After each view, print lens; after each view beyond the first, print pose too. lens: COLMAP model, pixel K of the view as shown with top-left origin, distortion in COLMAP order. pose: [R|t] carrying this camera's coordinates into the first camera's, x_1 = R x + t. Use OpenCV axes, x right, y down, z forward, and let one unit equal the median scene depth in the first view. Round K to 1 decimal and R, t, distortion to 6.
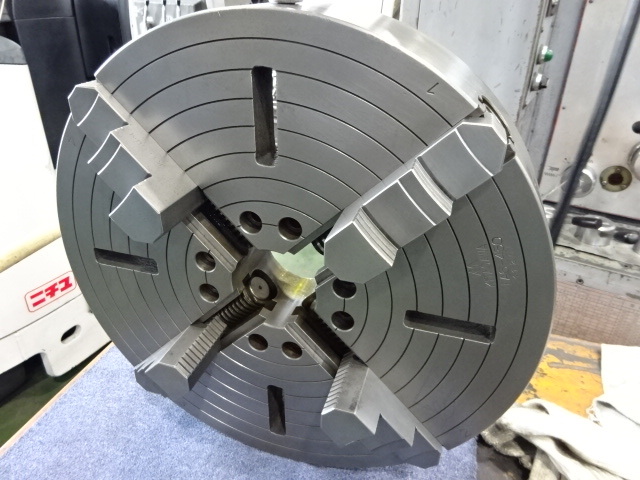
lens RADIAL K [[471.8, 0, 320.0], [0, 471.8, 240.0], [0, 0, 1]] dist [0.031032, -0.045532]
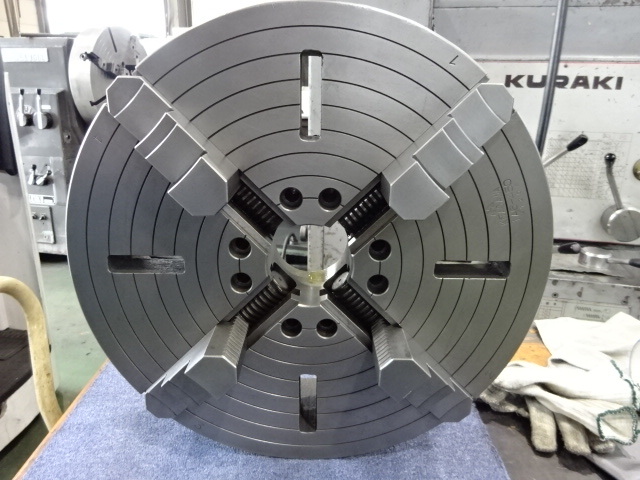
lens RADIAL K [[471.8, 0, 320.0], [0, 471.8, 240.0], [0, 0, 1]] dist [0.031032, -0.045532]
pose [[0.953838, -0.095743, 0.284651, -0.361448], [0.146126, 0.976016, -0.161370, 0.215171], [-0.262374, 0.195515, 0.944952, -0.016318]]
